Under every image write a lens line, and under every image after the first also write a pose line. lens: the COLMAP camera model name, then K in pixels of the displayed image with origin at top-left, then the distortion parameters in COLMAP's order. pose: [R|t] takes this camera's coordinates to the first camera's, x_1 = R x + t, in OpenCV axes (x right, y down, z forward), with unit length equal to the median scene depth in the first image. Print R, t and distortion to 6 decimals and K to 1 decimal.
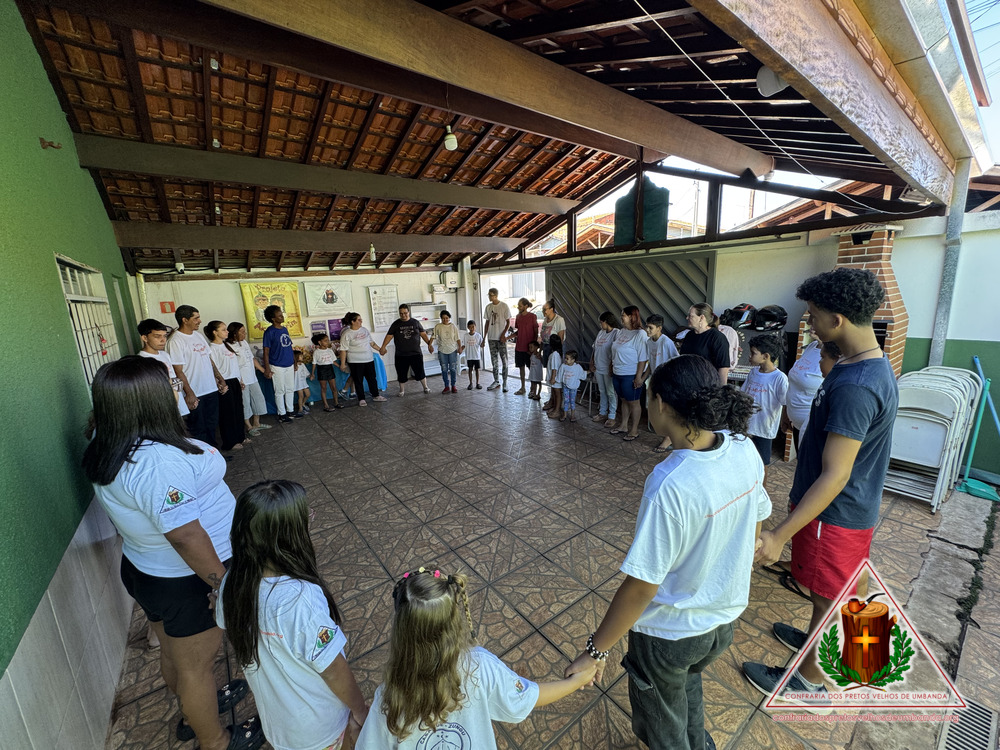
lens RADIAL K [[399.4, 0, 501.0], [0, 399.4, 377.7], [0, 0, 1]] dist [-0.008793, 0.000009]
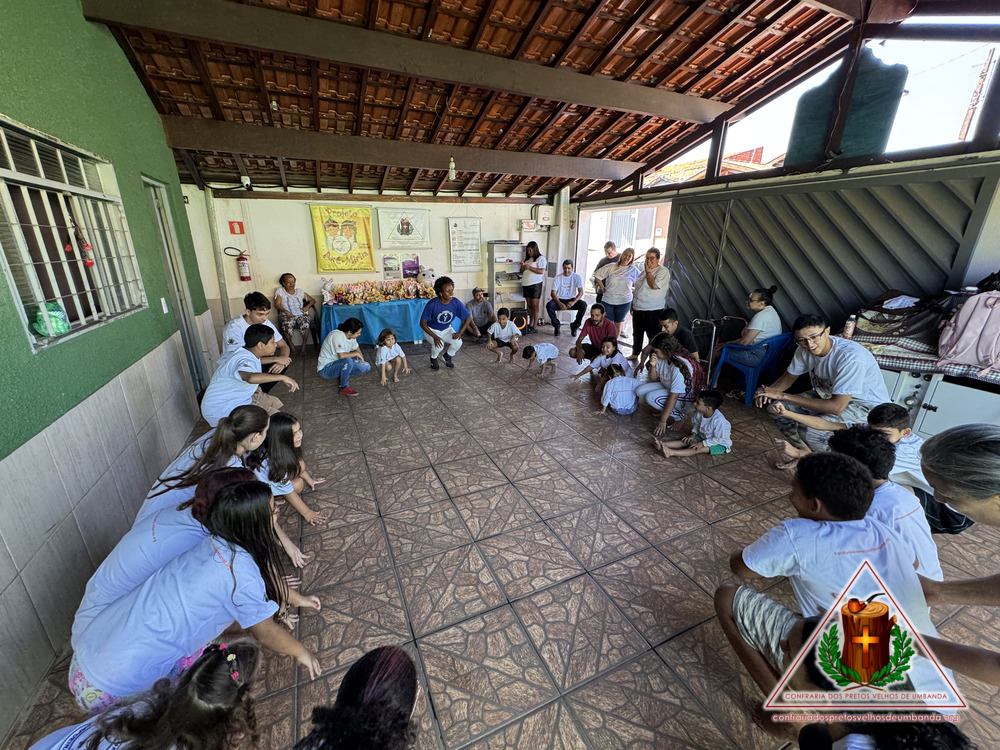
lens RADIAL K [[399.4, 0, 501.0], [0, 399.4, 377.7], [0, 0, 1]] dist [-0.008793, 0.000009]
pose [[0.975801, 0.115897, -0.185418, -0.023621], [-0.093284, 0.987587, 0.126373, -0.006471], [0.197762, -0.106019, 0.974500, 0.165510]]
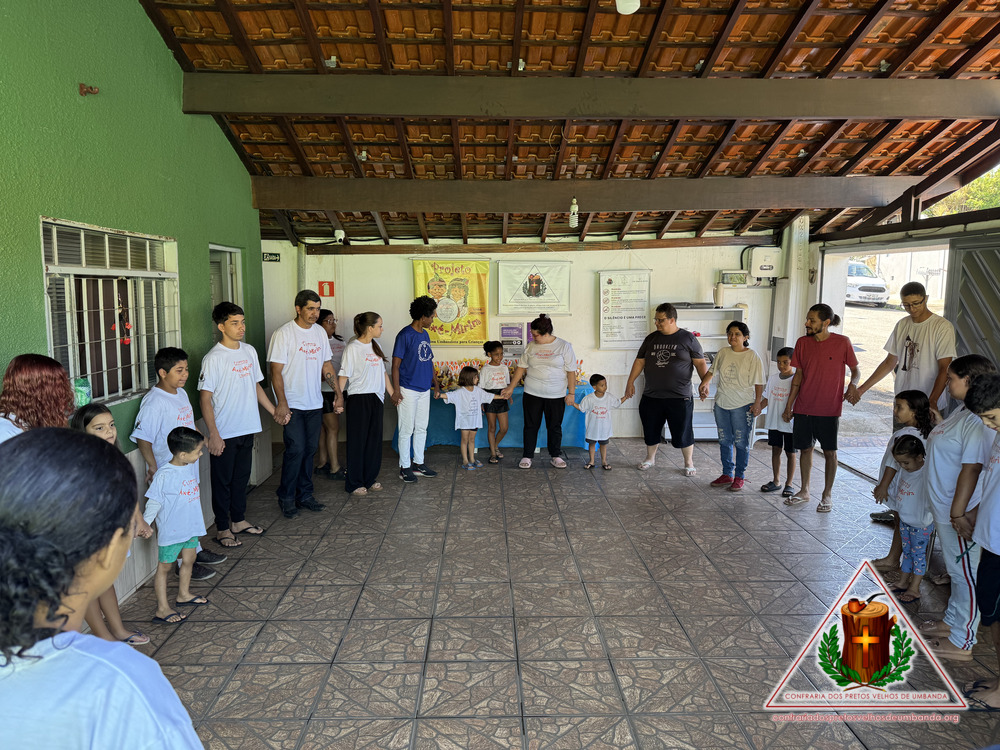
lens RADIAL K [[690.5, 0, 499.5], [0, 690.5, 378.1], [0, 0, 1]] dist [0.118404, -0.204961]
pose [[0.810372, 0.119347, -0.573632, 0.174785], [-0.160204, 0.986861, -0.020998, -0.034115], [0.563589, 0.108914, 0.818844, 0.120492]]
